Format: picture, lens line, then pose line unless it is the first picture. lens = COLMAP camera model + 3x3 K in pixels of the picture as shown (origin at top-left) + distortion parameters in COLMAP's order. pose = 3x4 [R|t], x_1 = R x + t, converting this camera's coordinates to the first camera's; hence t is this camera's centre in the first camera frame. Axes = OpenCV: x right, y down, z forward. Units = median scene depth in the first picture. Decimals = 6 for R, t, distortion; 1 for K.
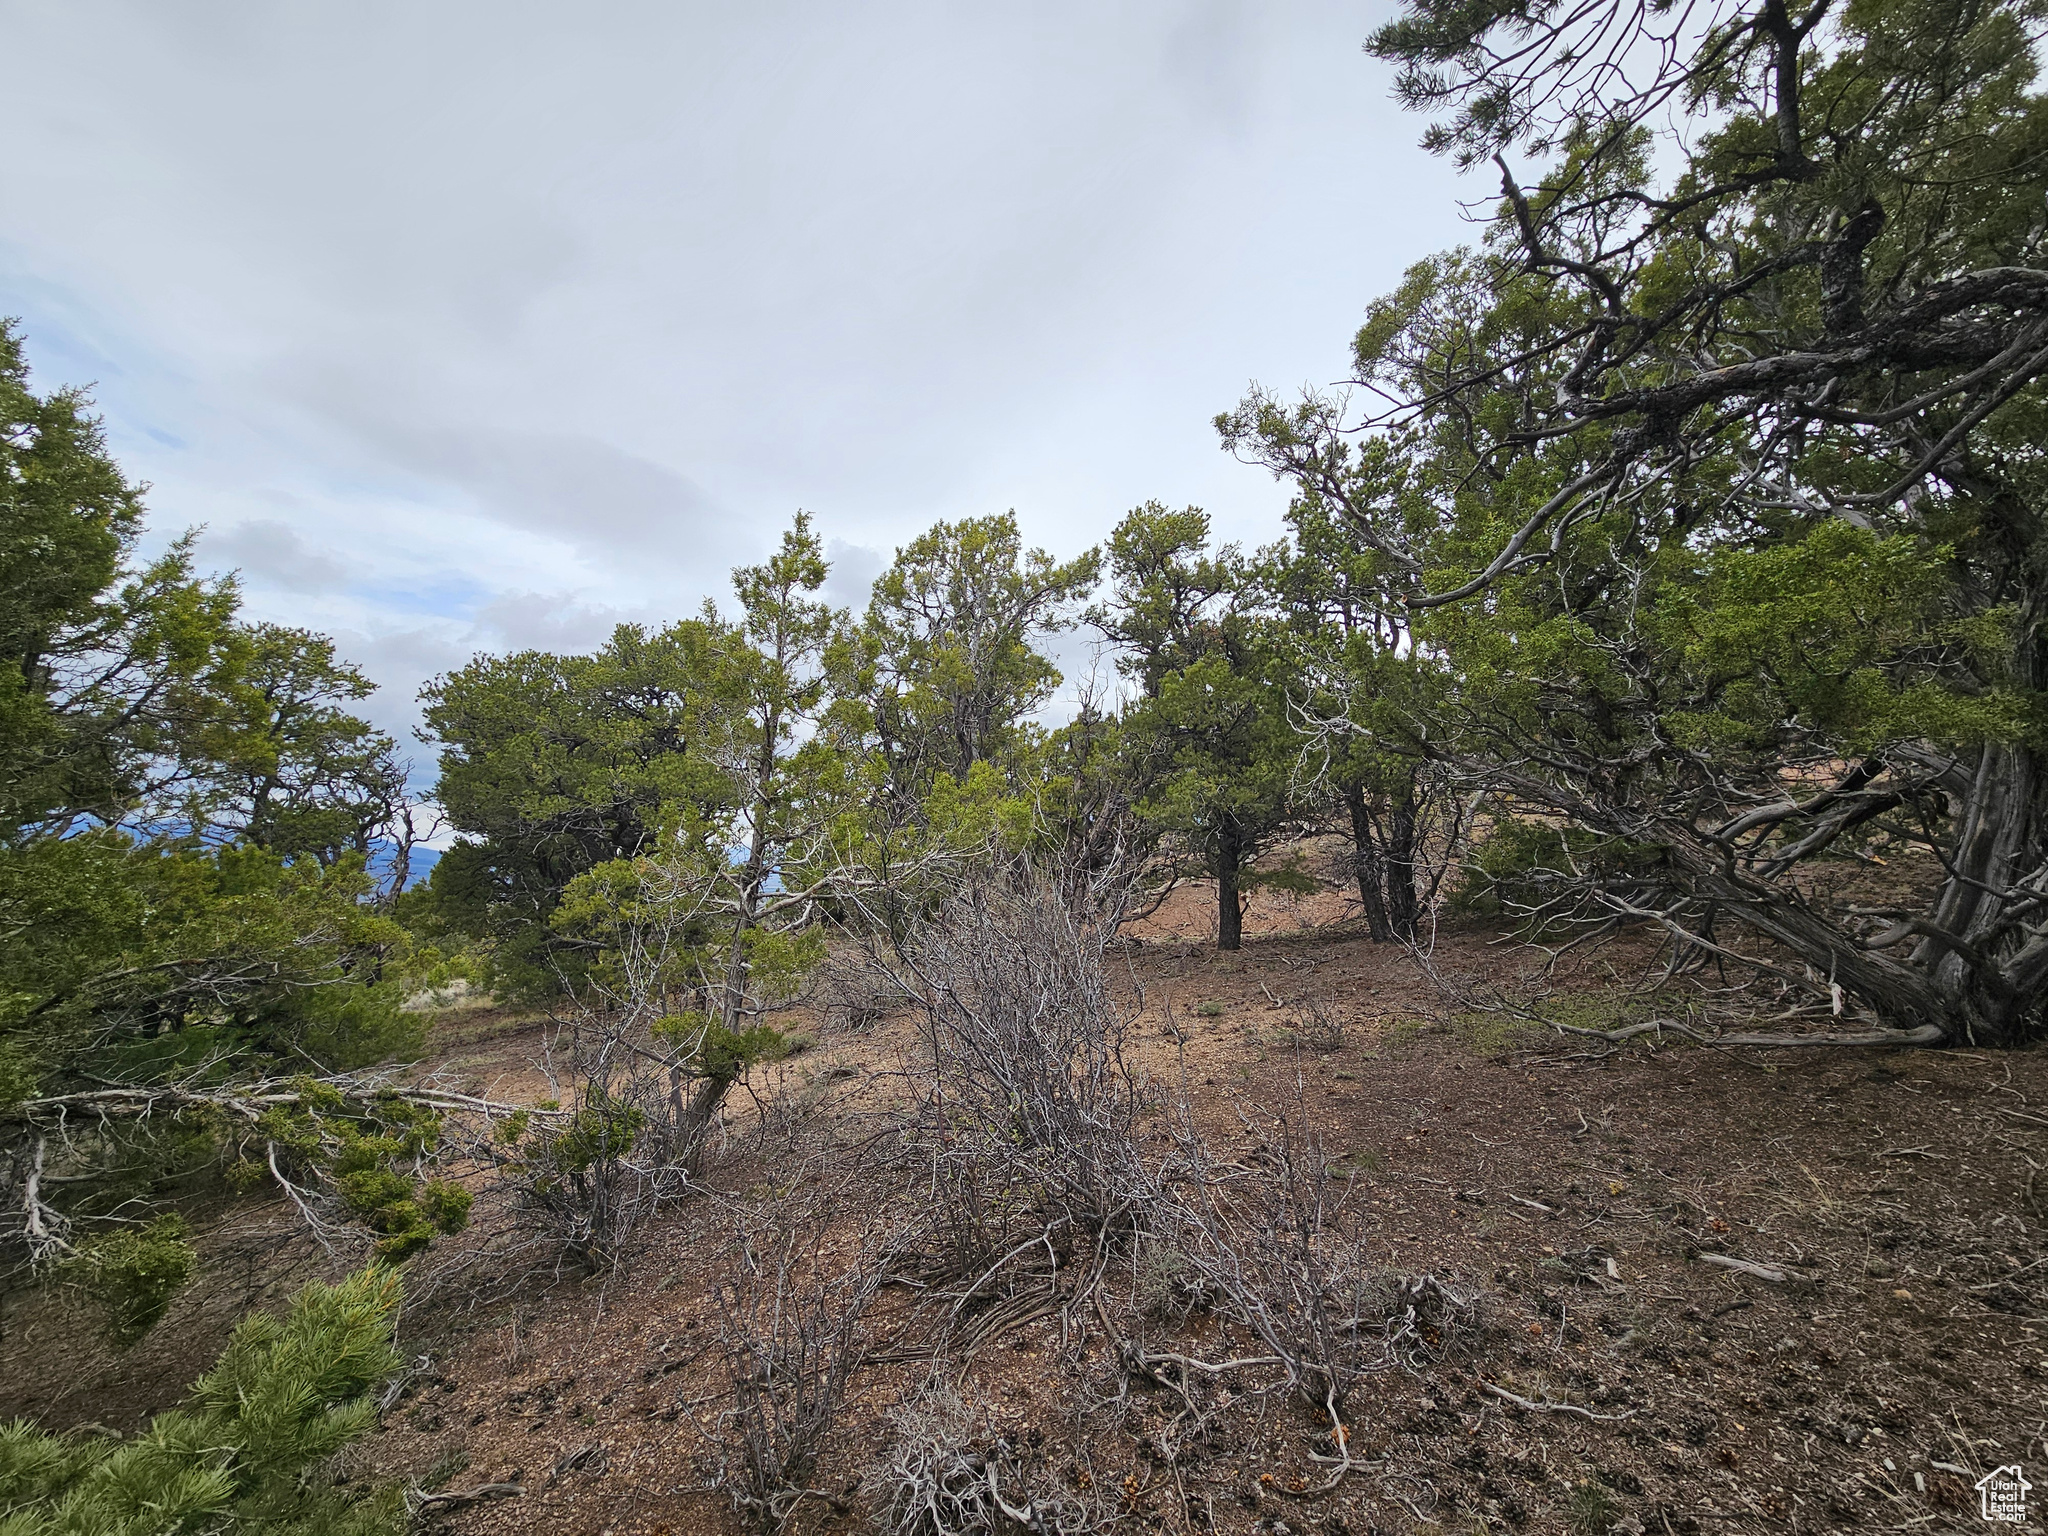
lens RADIAL K [[829.4, 0, 1012.8], [0, 829.4, 769.1], [0, 0, 1]] dist [-0.010079, 0.000698]
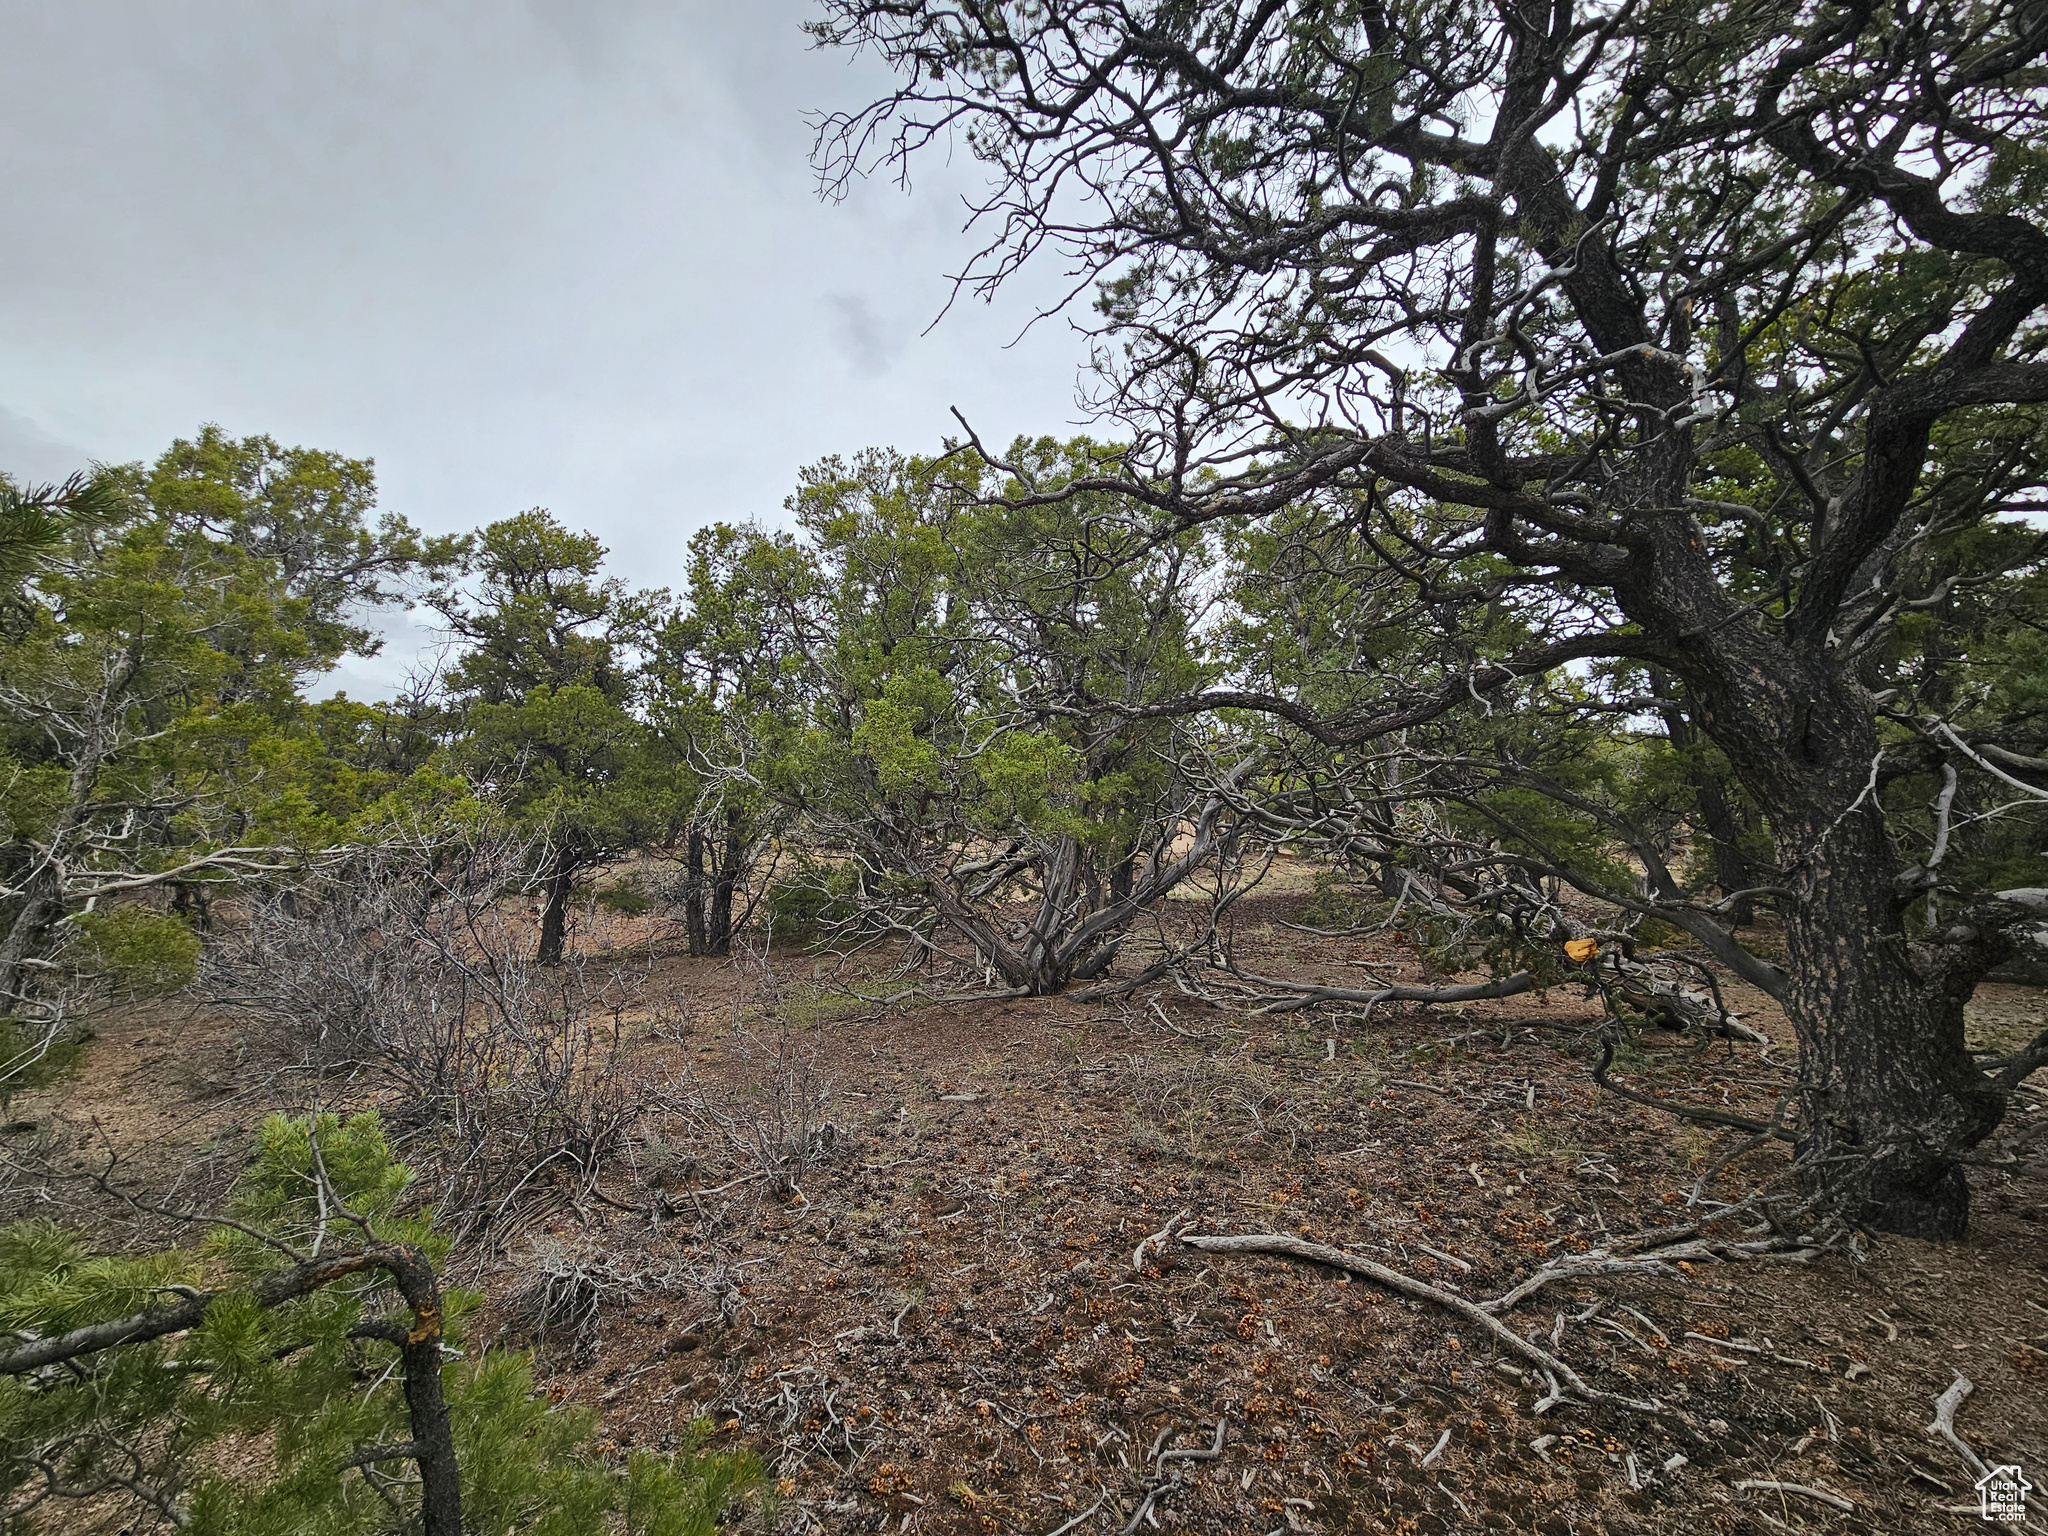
lens RADIAL K [[829.4, 0, 1027.9], [0, 829.4, 766.1], [0, 0, 1]] dist [-0.010079, 0.000698]
pose [[0.650021, 0.162590, 0.742319, -0.153372], [-0.128260, 0.986302, -0.103717, 0.006135], [-0.749014, -0.027792, 0.661971, -0.102410]]
